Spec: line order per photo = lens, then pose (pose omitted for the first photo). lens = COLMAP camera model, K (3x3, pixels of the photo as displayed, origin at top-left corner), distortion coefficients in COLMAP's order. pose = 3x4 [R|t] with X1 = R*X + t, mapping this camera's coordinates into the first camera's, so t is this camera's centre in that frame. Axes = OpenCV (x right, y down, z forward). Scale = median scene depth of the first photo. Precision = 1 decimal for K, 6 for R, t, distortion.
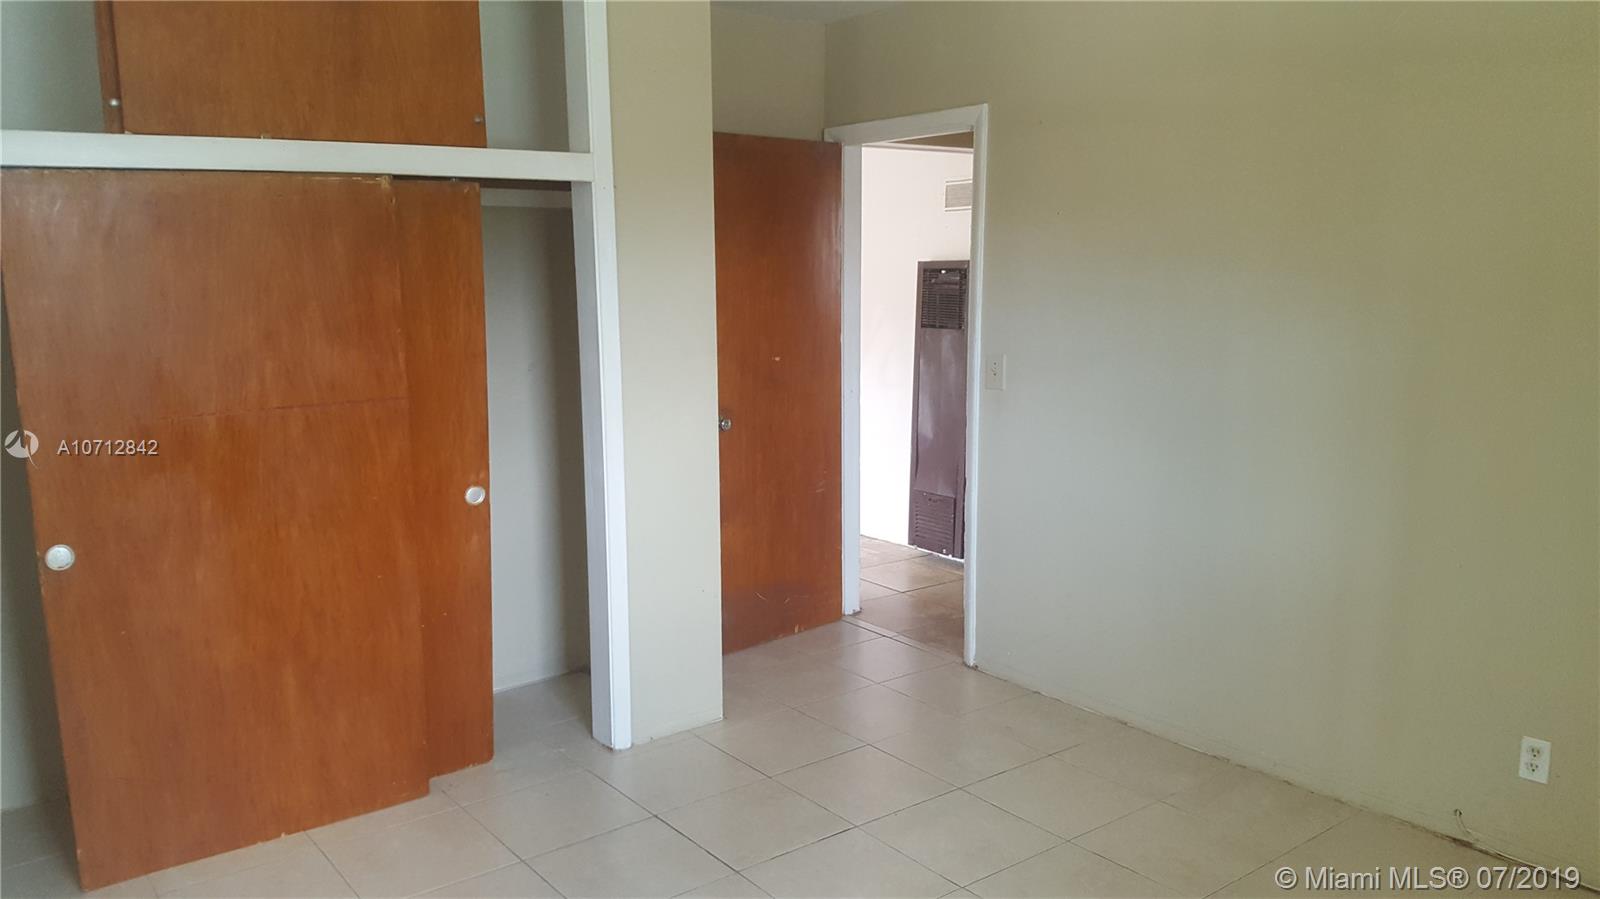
lens RADIAL K [[1216.2, 0, 792.0], [0, 1216.2, 457.3], [0, 0, 1]] dist [0.073234, -0.167612]
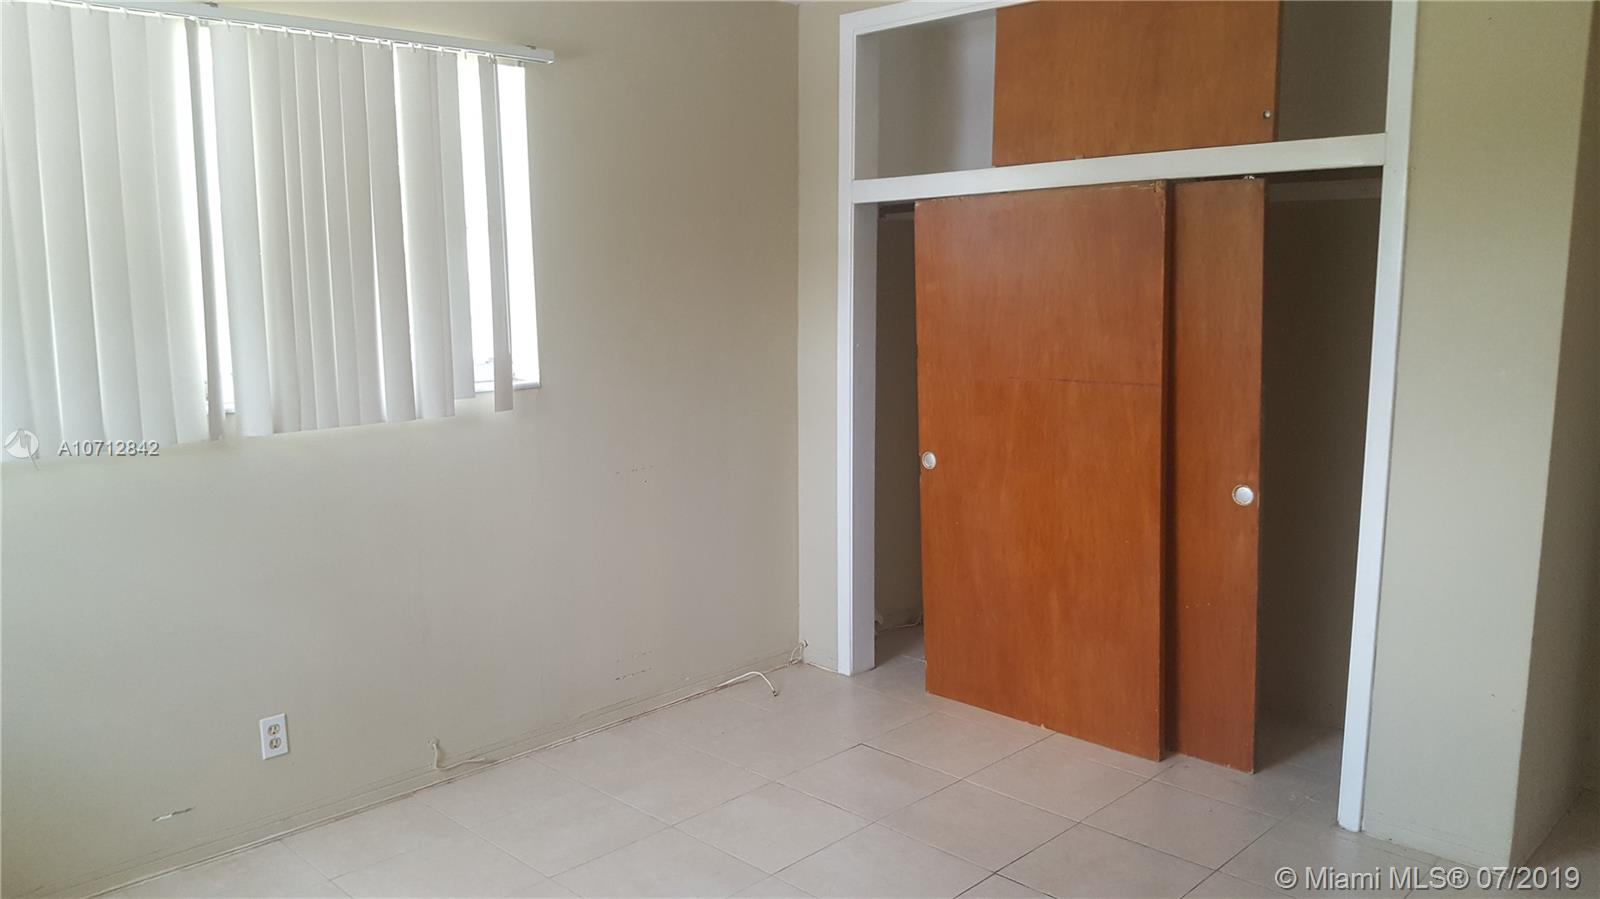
lens RADIAL K [[1216.2, 0, 799.9], [0, 1216.2, 443.2], [0, 0, 1]] dist [0.073234, -0.167612]
pose [[0.119450, 0.148830, -0.981622, 0.742624], [-0.148275, 0.980287, 0.130585, -0.097279], [0.981706, 0.129952, 0.139163, 0.572081]]
